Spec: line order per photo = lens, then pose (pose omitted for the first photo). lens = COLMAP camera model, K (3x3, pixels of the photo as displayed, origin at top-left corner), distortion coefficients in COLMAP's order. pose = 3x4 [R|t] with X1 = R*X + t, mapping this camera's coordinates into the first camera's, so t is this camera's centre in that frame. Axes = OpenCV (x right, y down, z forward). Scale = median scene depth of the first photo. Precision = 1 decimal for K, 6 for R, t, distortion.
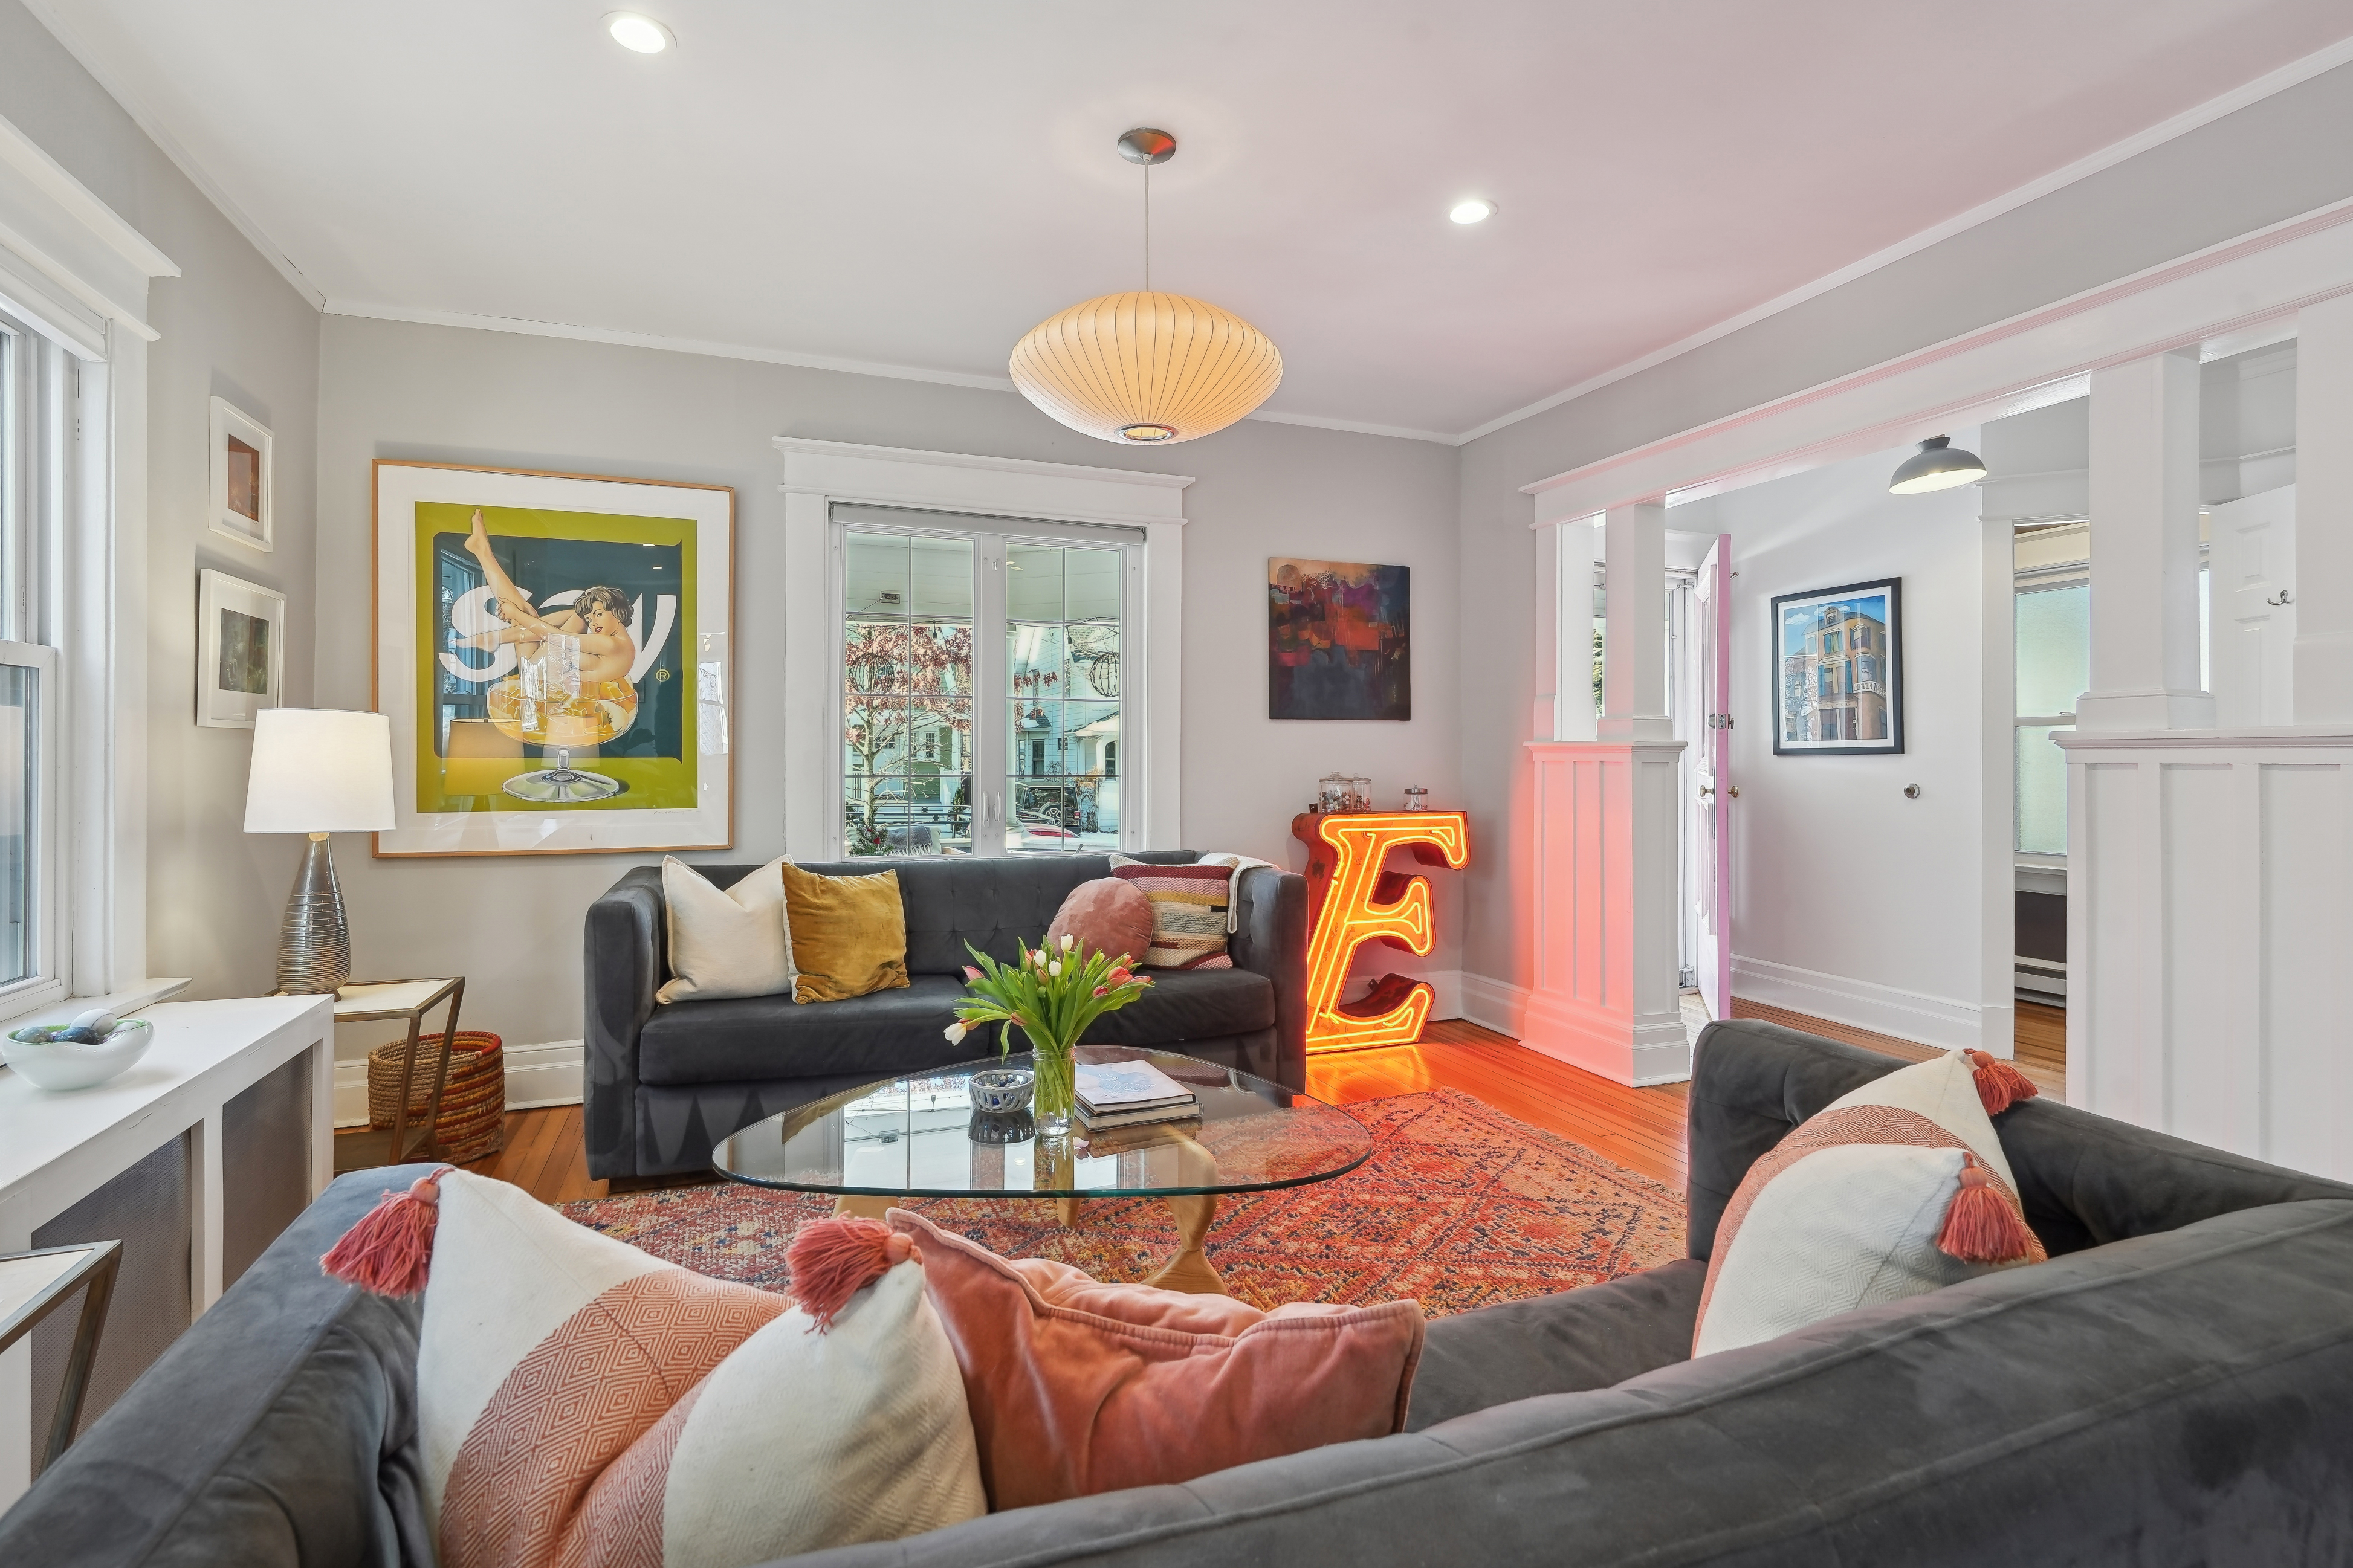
lens RADIAL K [[1122.2, 0, 1174.9], [0, 1122.2, 751.0], [0, 0, 1]] dist [-0.005429, 0.000295]
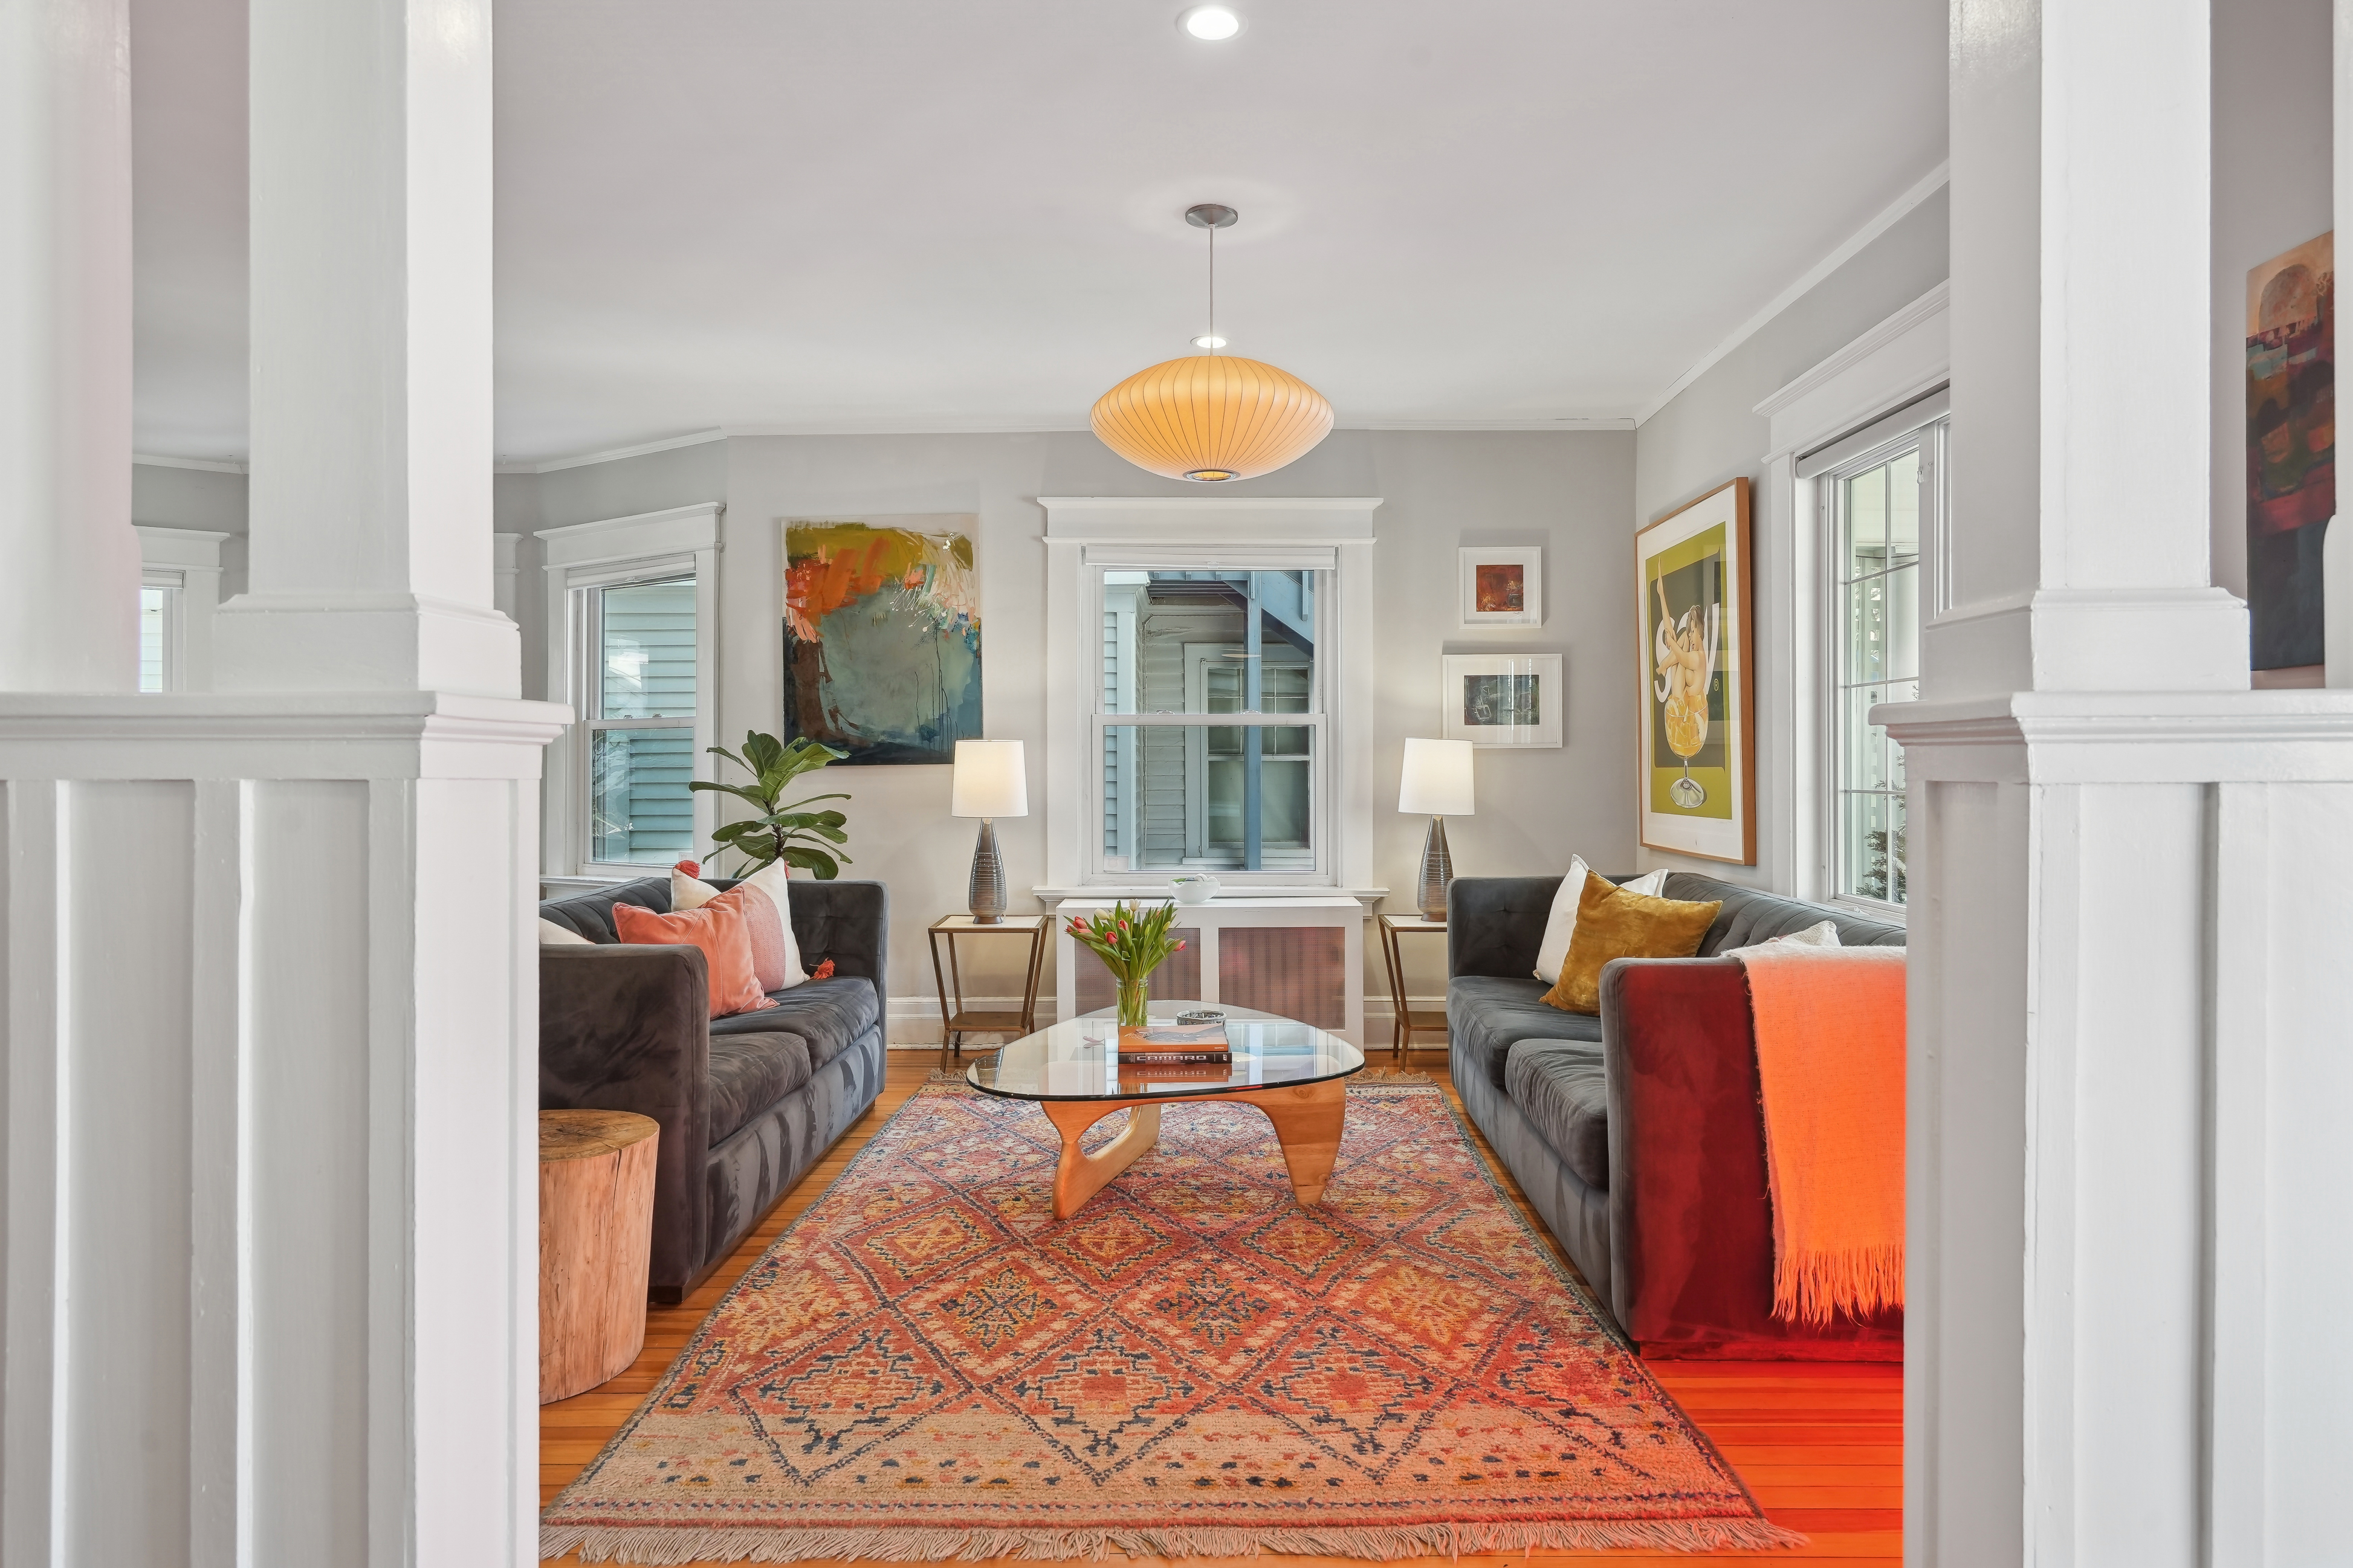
lens RADIAL K [[1359.8, 0, 1176.5], [0, 1359.8, 784.0], [0, 0, 1]] dist [0.011004, 0.001406]
pose [[-0.387953, 0.013408, -0.921582, 0.712281], [0.006715, 0.999909, 0.011721, 0.002701], [0.921655, -0.001641, -0.388007, 0.862892]]
